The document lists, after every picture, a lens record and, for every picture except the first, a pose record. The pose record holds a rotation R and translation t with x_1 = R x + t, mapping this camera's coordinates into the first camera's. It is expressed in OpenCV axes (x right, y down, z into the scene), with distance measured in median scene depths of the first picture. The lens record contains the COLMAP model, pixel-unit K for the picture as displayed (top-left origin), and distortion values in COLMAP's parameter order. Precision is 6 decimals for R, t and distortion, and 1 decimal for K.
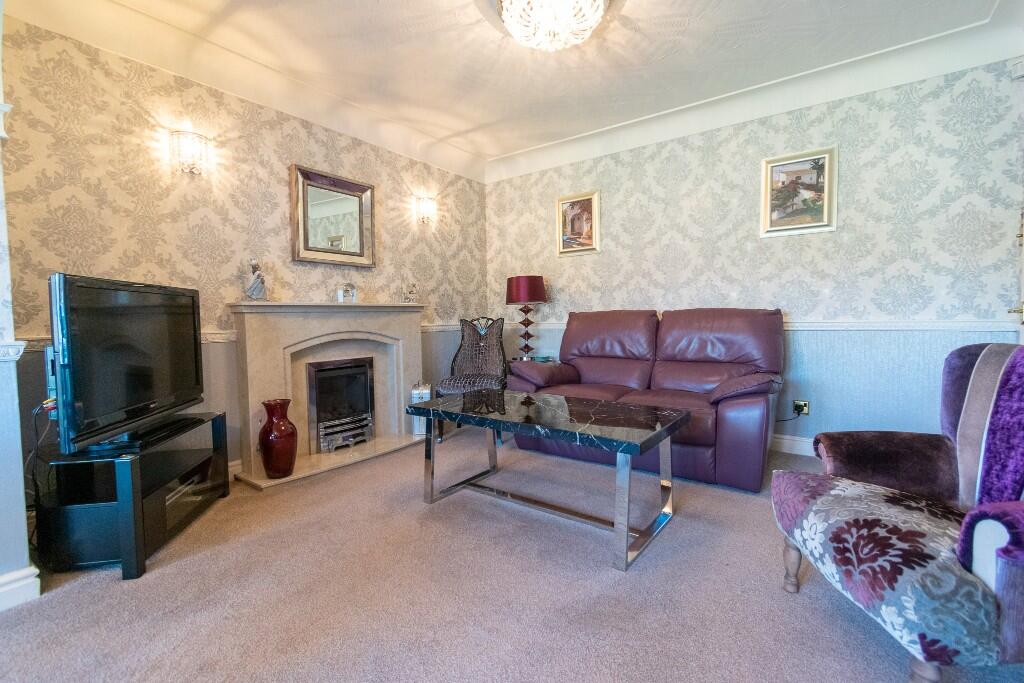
lens RADIAL K [[451.6, 0, 514.7], [0, 451.6, 335.2], [0, 0, 1]] dist [0.000571, -0.000933]
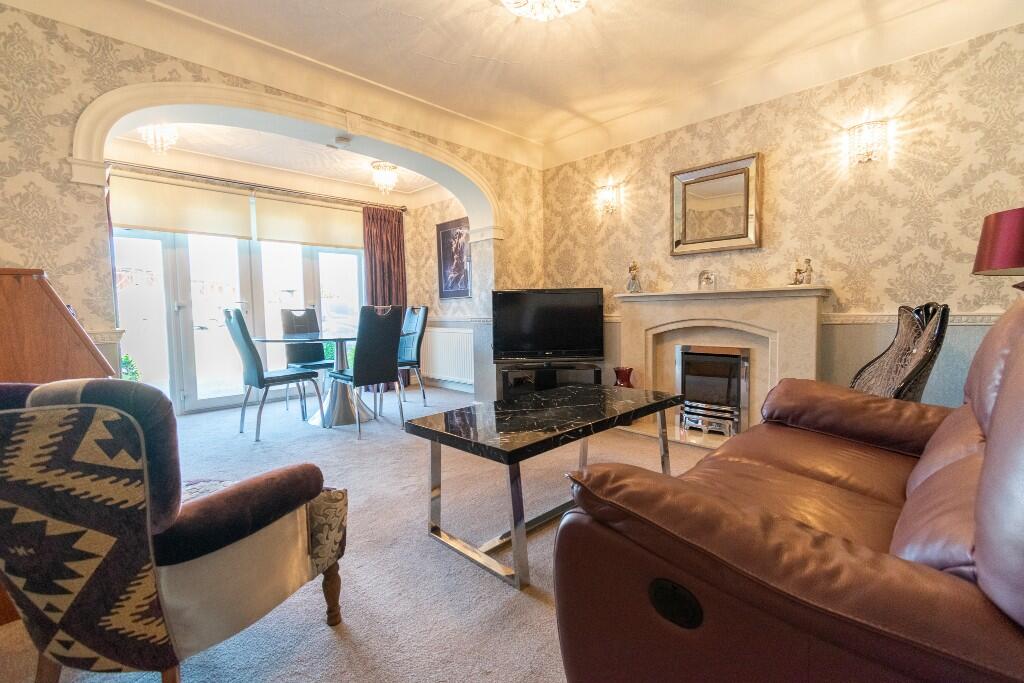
lens RADIAL K [[451.6, 0, 514.7], [0, 451.6, 335.2], [0, 0, 1]] dist [0.000571, -0.000933]
pose [[-0.151789, 0.062645, -0.986426, 0.718652], [-0.029288, 0.997266, 0.067841, -0.027914], [0.987979, 0.039188, -0.149540, 0.764938]]
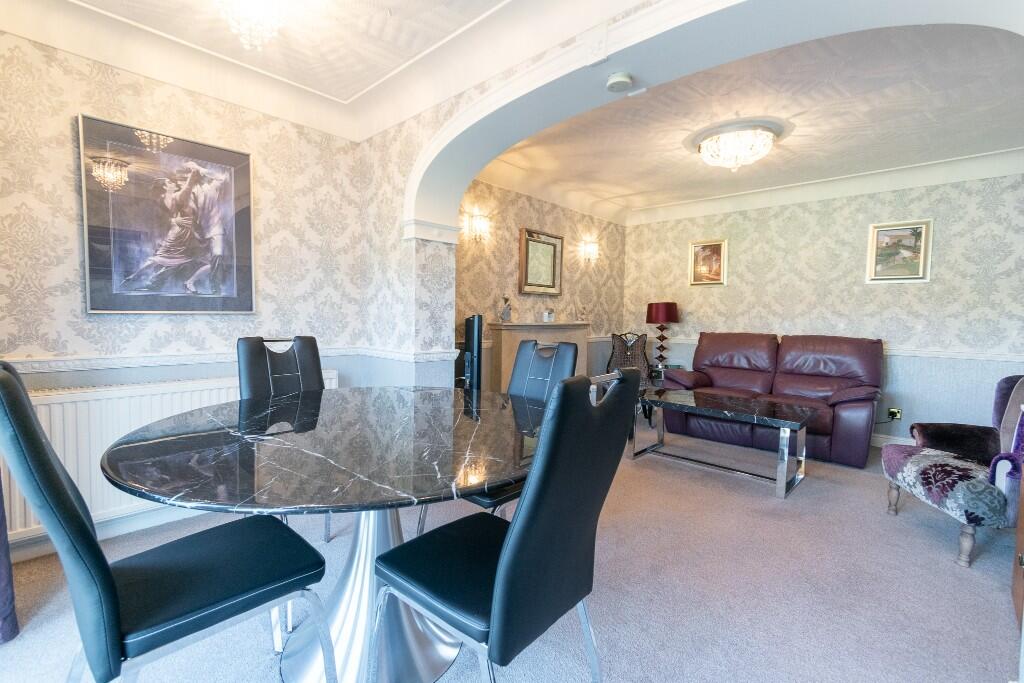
lens RADIAL K [[451.6, 0, 514.7], [0, 451.6, 335.2], [0, 0, 1]] dist [0.000571, -0.000933]
pose [[0.992296, 0.037339, -0.118125, -0.322101], [-0.037291, 0.999301, 0.002618, -0.031686], [0.118140, 0.001807, 0.992995, -0.443931]]
